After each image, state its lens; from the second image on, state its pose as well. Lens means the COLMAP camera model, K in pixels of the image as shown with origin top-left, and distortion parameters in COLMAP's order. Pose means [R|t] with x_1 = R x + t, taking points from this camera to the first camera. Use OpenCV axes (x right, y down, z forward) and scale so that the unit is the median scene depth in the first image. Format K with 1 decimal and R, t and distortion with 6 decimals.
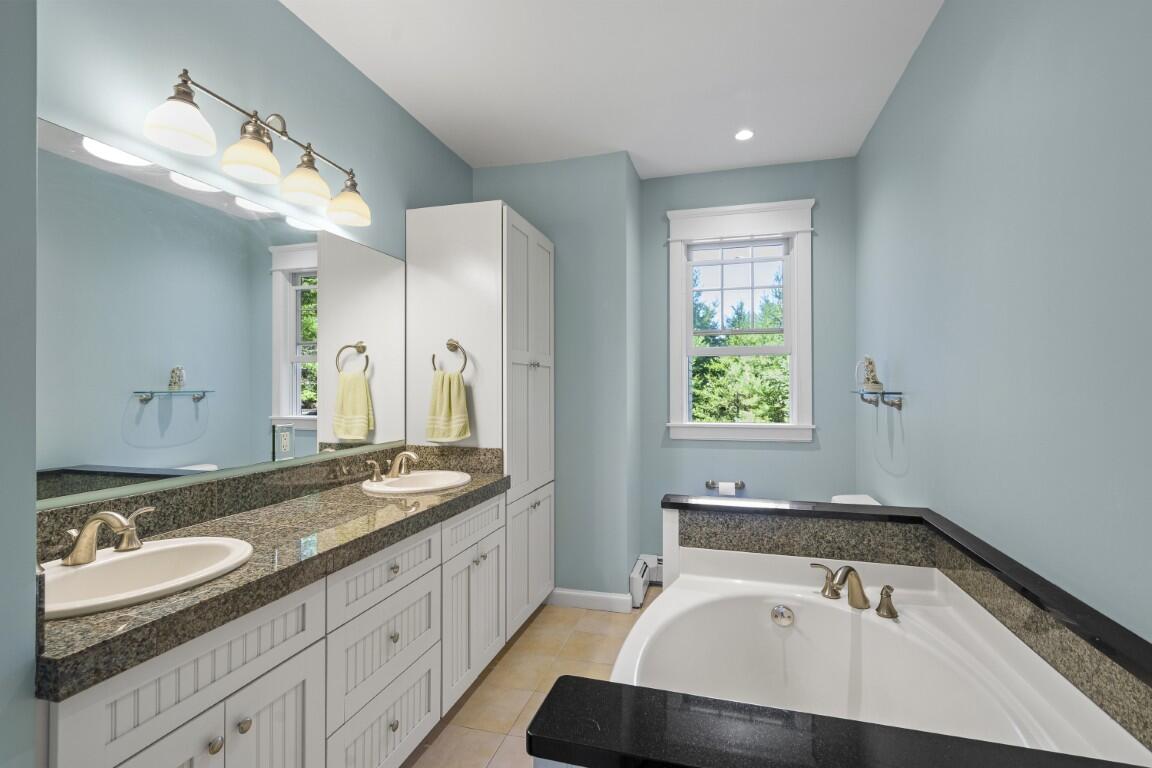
lens RADIAL K [[538.2, 0, 571.6], [0, 538.2, 385.4], [0, 0, 1]] dist [0.003327, 0.000166]
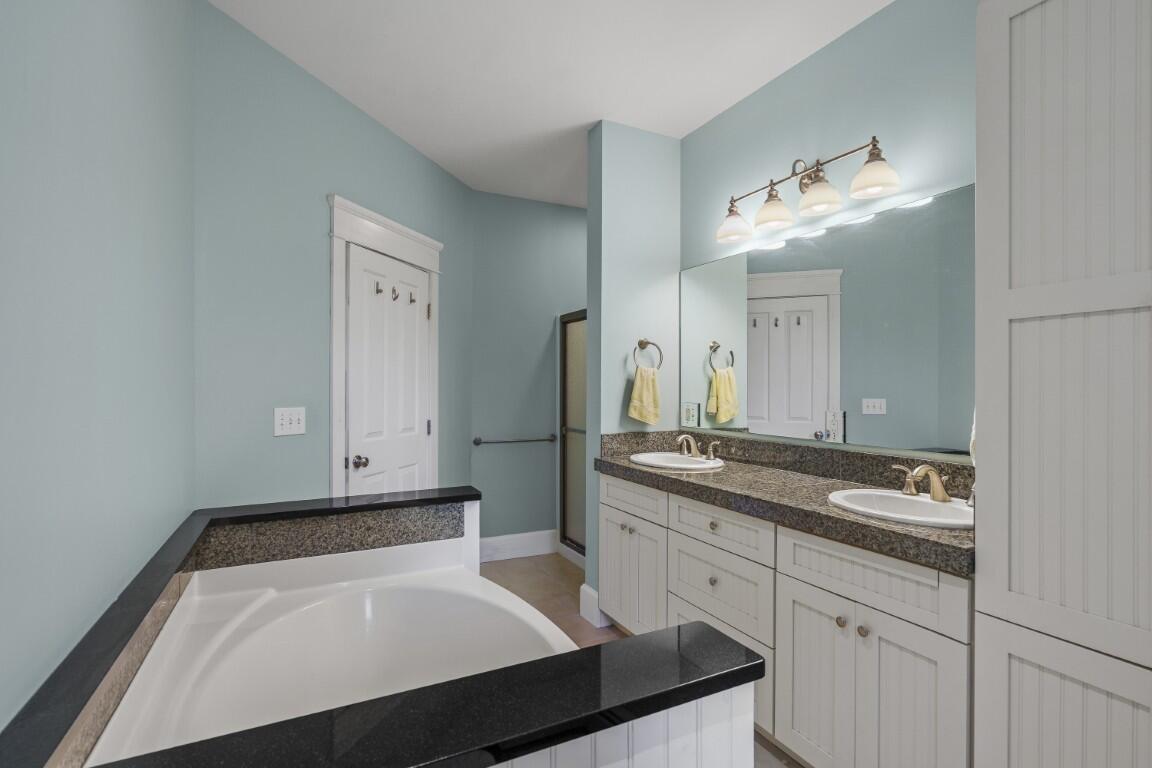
lens RADIAL K [[538.2, 0, 571.6], [0, 538.2, 385.4], [0, 0, 1]] dist [0.003327, 0.000166]
pose [[-0.731638, 0.001744, -0.681691, 0.559545], [0.002967, 0.999995, -0.000626, 0.015151], [0.681687, -0.002480, -0.731640, 1.263410]]
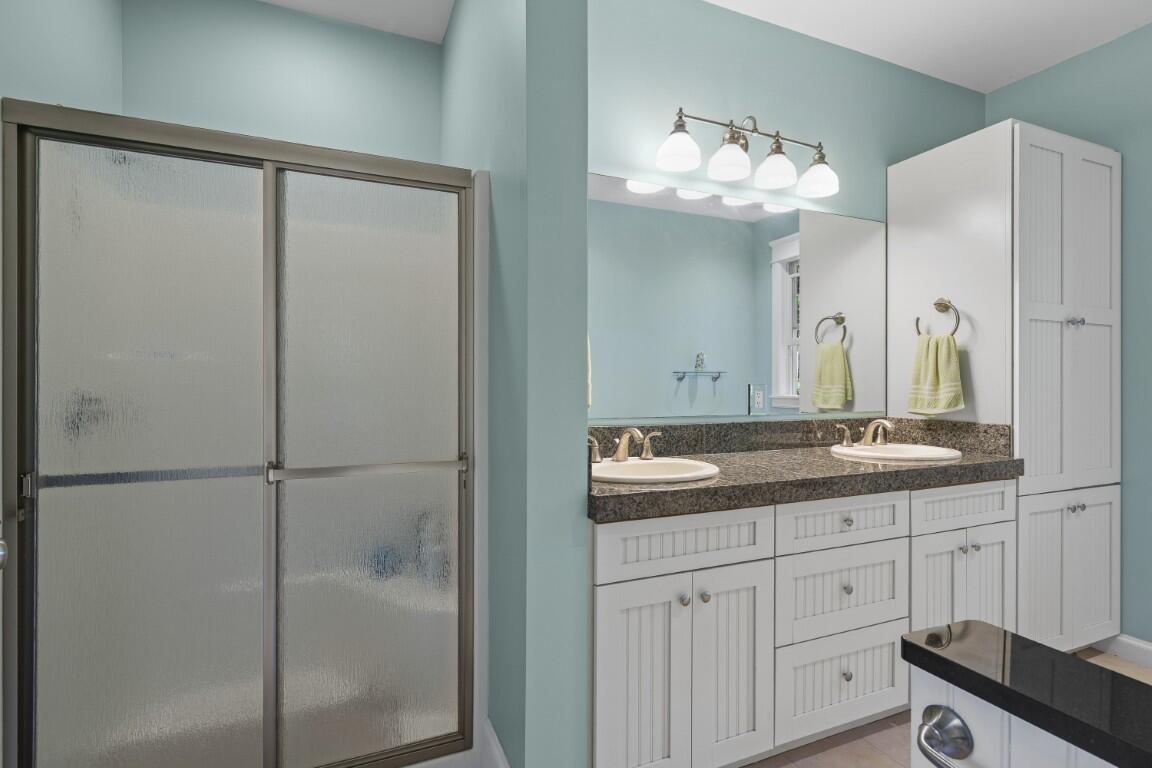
lens RADIAL K [[538.2, 0, 571.6], [0, 538.2, 385.4], [0, 0, 1]] dist [0.003327, 0.000166]
pose [[0.625429, 0.006677, -0.780252, 0.101561], [-0.000958, 0.999969, 0.007789, 0.057771], [0.780280, -0.004124, 0.625416, -0.029484]]
